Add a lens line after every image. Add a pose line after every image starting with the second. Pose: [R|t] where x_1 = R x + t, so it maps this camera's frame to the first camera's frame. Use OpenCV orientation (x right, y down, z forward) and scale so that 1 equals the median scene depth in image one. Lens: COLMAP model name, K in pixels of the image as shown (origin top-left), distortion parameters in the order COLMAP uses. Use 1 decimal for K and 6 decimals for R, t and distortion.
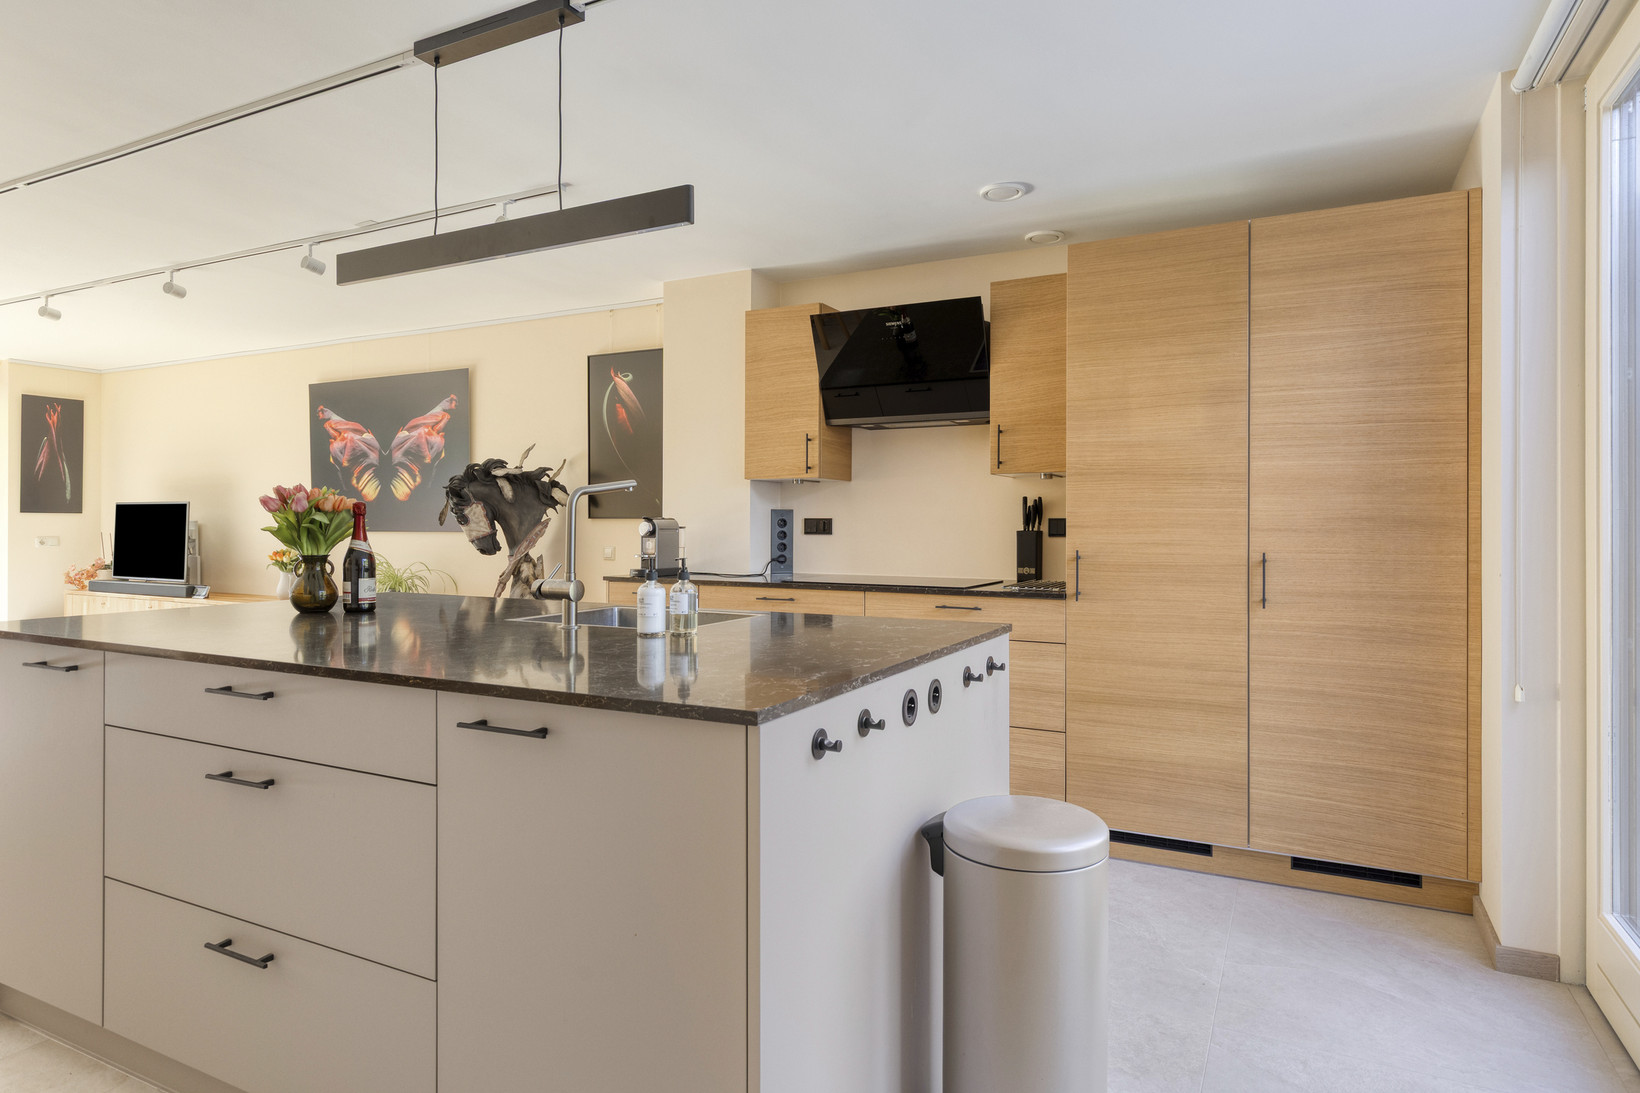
lens RADIAL K [[919.9, 0, 832.2], [0, 919.9, 525.2], [0, 0, 1]] dist [0.006682, 0.000007]
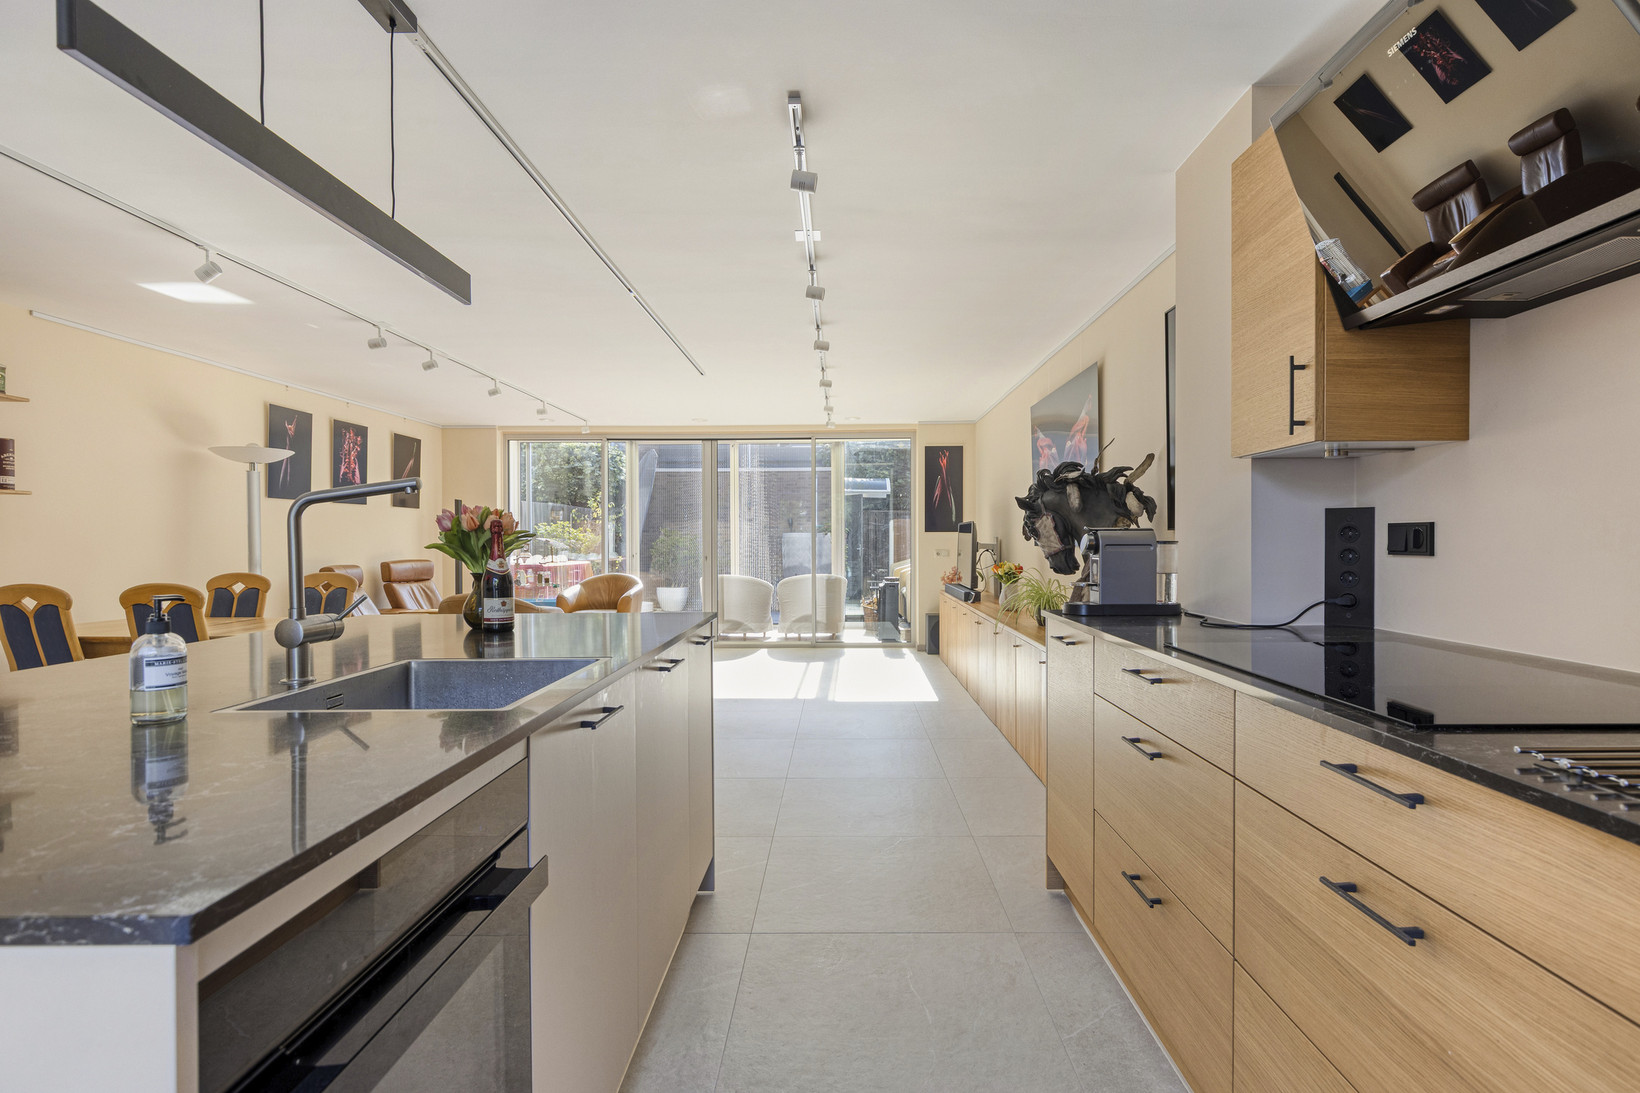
lens RADIAL K [[816.7, 0, 836.9], [0, 816.7, 547.9], [0, 0, 1]] dist [-0.013743, -0.000175]
pose [[0.440101, 0.003288, -0.897942, 0.250788], [0.006672, 0.999954, 0.006932, 0.001267], [0.897923, -0.009042, 0.440059, 0.550997]]
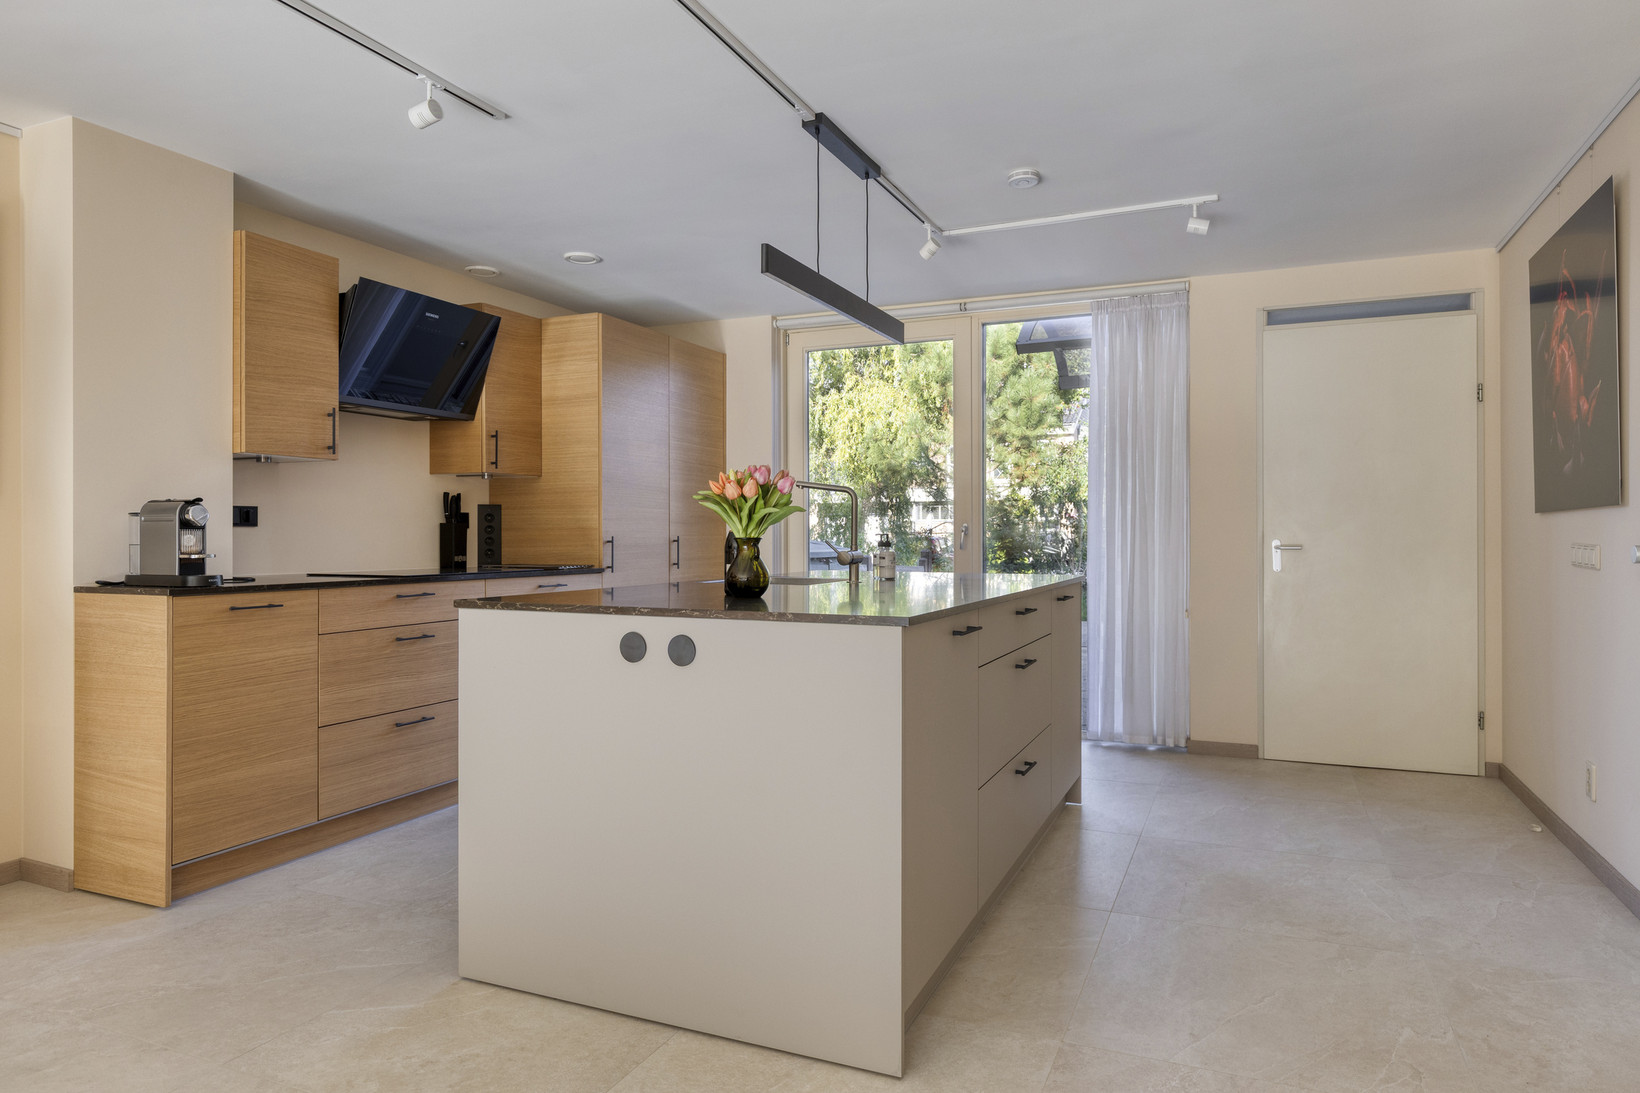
lens RADIAL K [[992.6, 0, 820.0], [0, 992.6, 546.5], [0, 0, 1]] dist [-0.001141, -0.000073]
pose [[-0.048018, -0.014820, 0.998737, -0.910468], [0.000401, 0.999890, 0.014856, 0.015034], [-0.998846, 0.001114, -0.048007, 0.550641]]
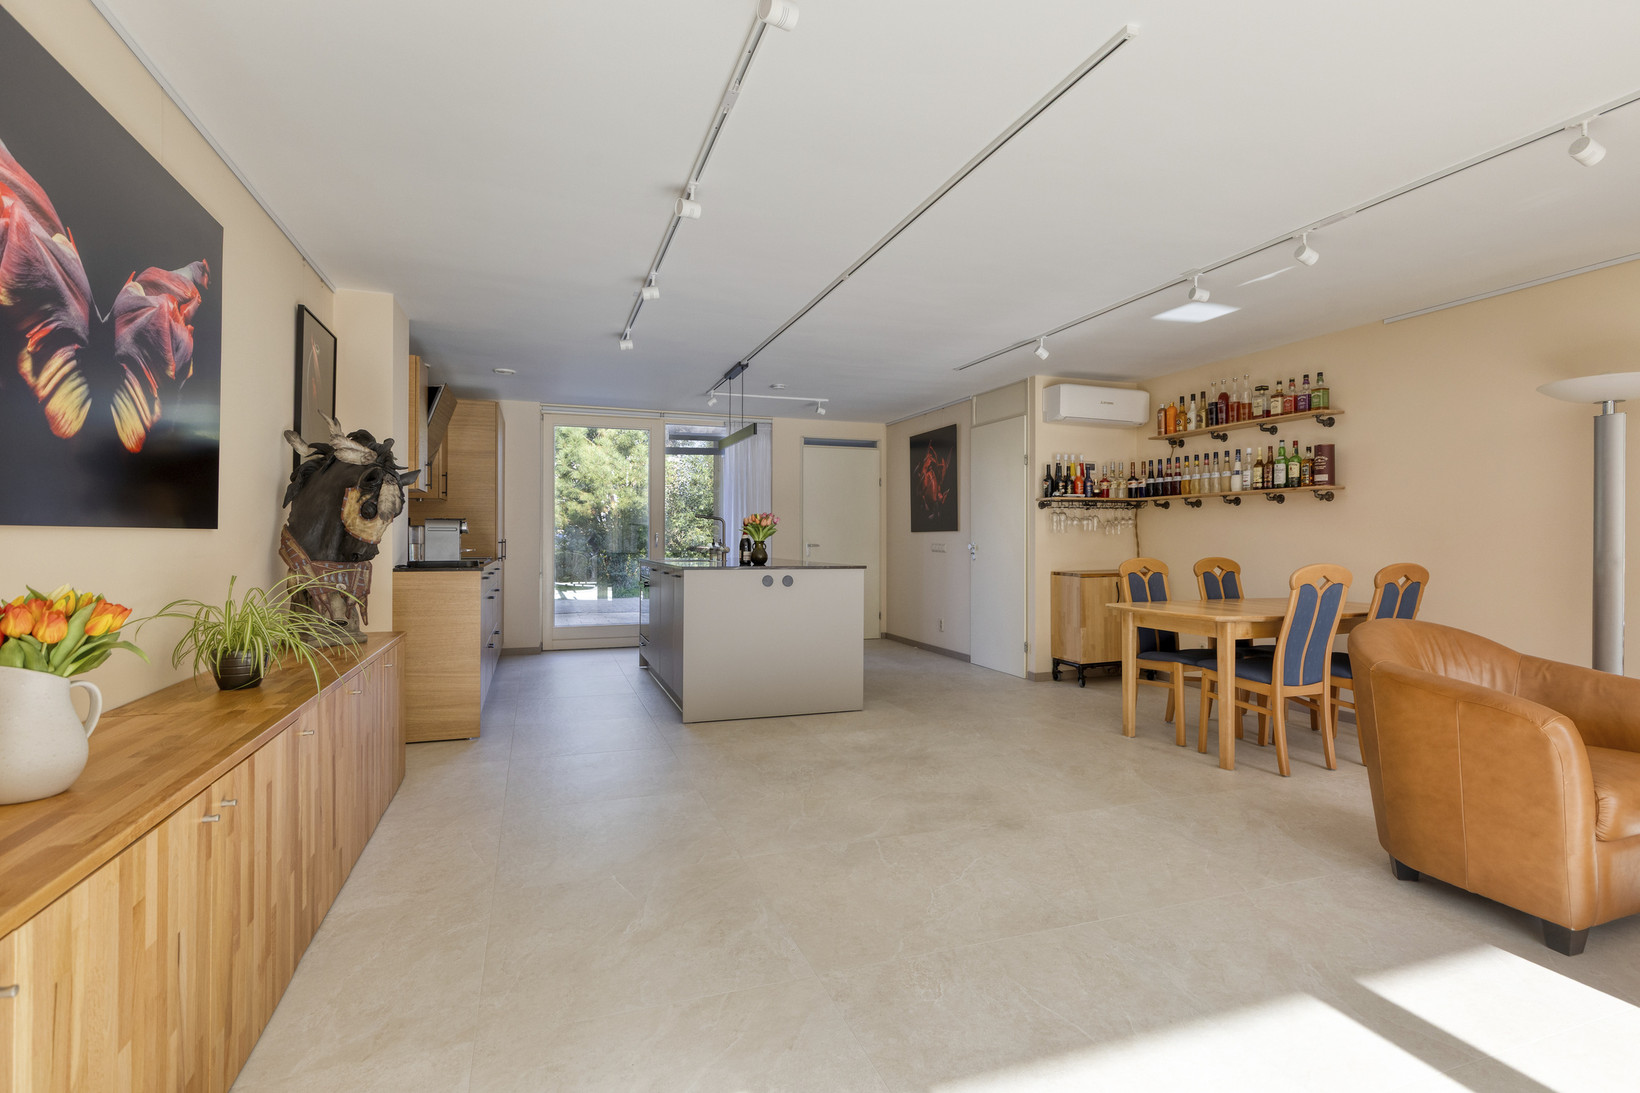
lens RADIAL K [[816.7, 0, 836.9], [0, 816.7, 547.9], [0, 0, 1]] dist [-0.013743, -0.000175]
pose [[-0.727996, -0.014187, 0.685435, -1.255332], [-0.007208, 0.999889, 0.013040, 0.012180], [-0.685544, 0.004552, -0.728017, 1.399115]]
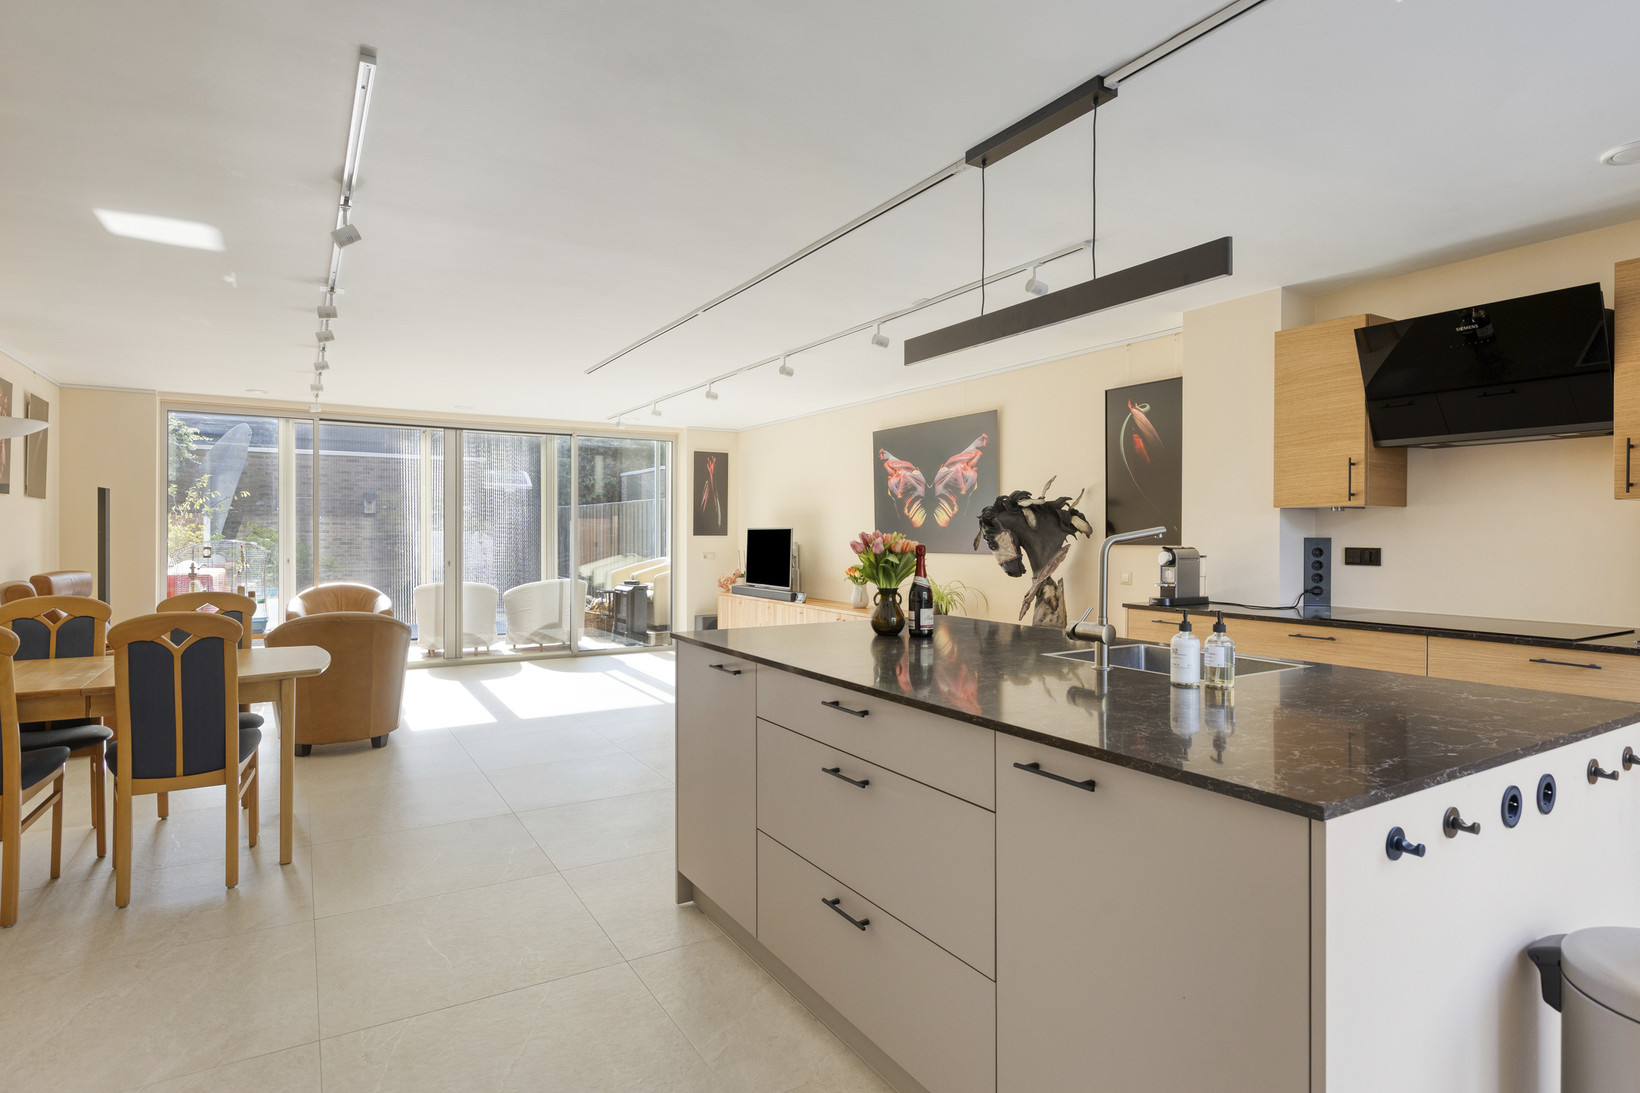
lens RADIAL K [[864.9, 0, 833.2], [0, 864.9, 539.0], [0, 0, 1]] dist [-0.001665, -0.000510]
pose [[0.850444, 0.000803, -0.526065, -0.011283], [0.001332, 0.999992, 0.003681, -0.020769], [0.526064, -0.003831, 0.850437, -0.007251]]
